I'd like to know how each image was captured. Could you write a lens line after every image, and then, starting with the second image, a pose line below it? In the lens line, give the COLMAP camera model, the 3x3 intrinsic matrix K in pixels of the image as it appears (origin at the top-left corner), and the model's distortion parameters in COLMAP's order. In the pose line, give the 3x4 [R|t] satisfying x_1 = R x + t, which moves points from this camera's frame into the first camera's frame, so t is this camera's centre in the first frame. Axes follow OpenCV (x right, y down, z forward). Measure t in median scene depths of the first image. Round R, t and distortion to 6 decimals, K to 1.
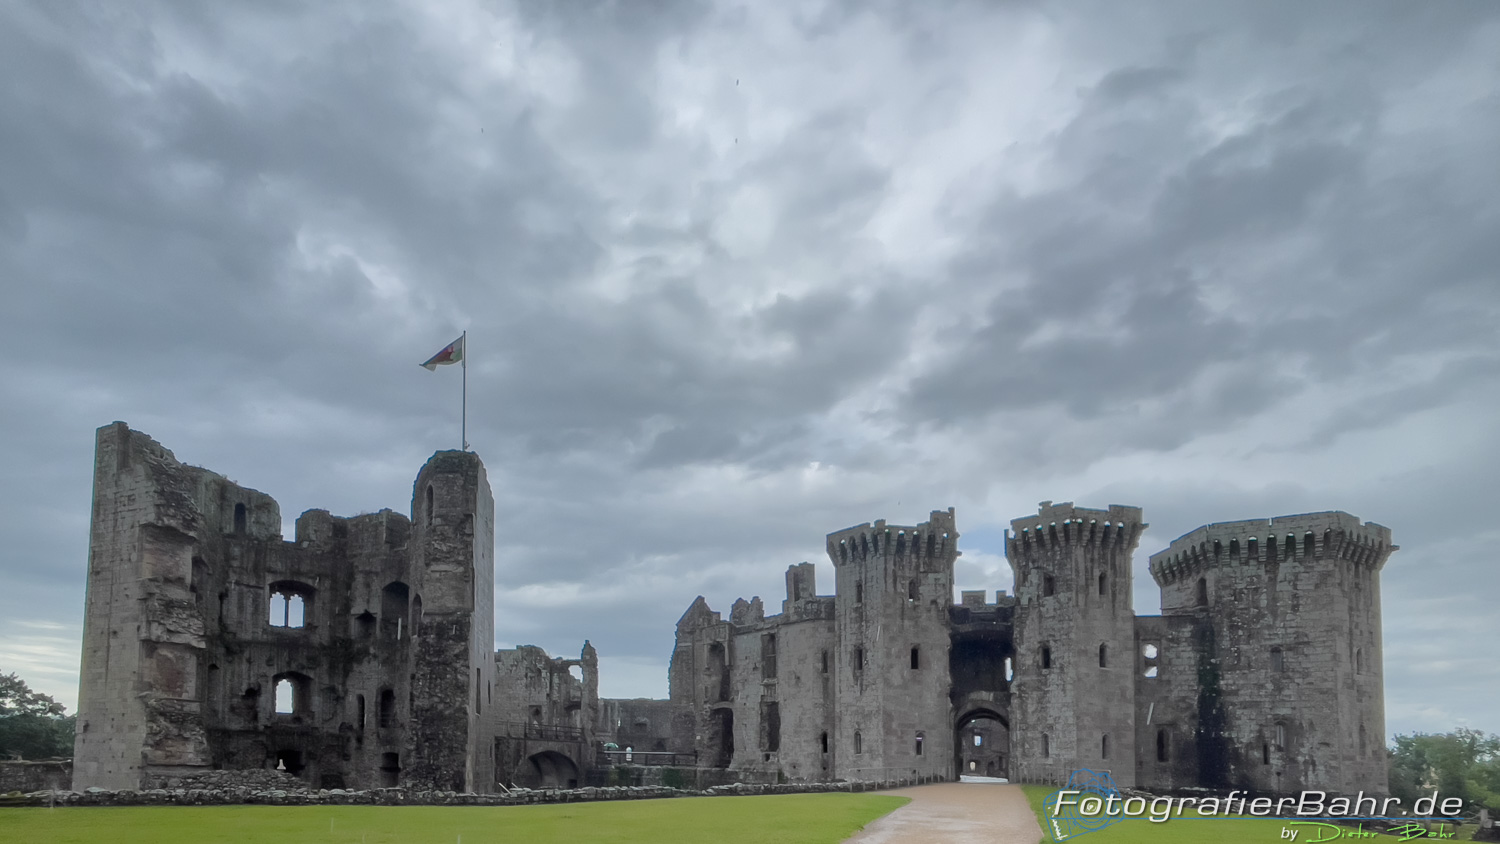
lens RADIAL K [[906.4, 0, 687.6], [0, 906.4, 666.2], [0, 0, 1]] dist [-0.001648, -0.008393]
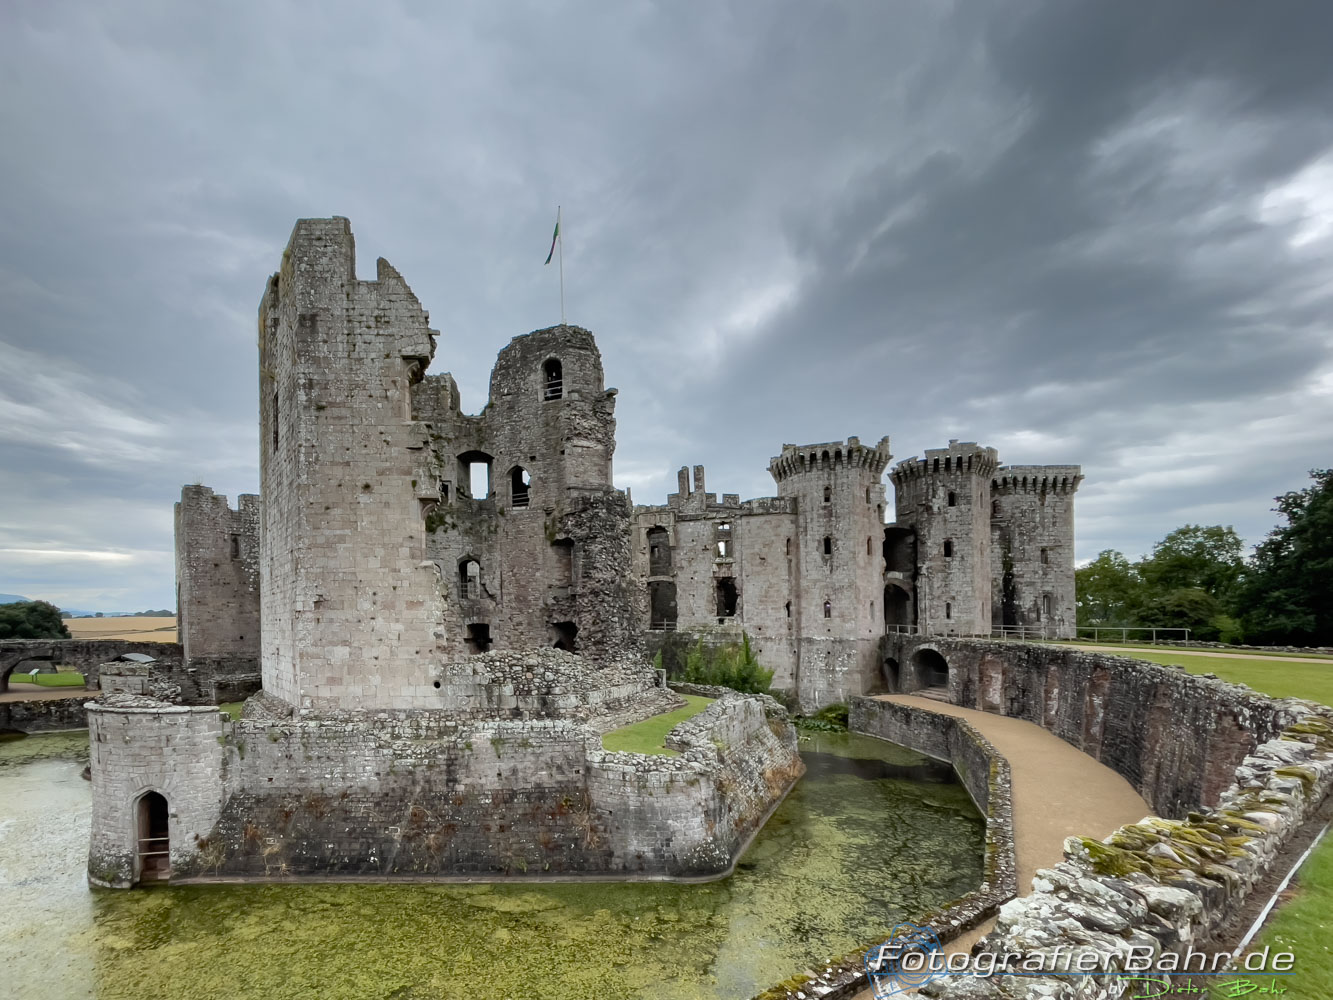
lens RADIAL K [[699.8, 0, 566.0], [0, 699.8, 586.8], [0, 0, 1]] dist [0.003413, -0.000755]
pose [[0.878259, 0.005177, 0.478158, -0.642203], [-0.034895, 0.997969, 0.053287, 0.010664], [-0.476911, -0.063485, 0.876656, 0.300011]]
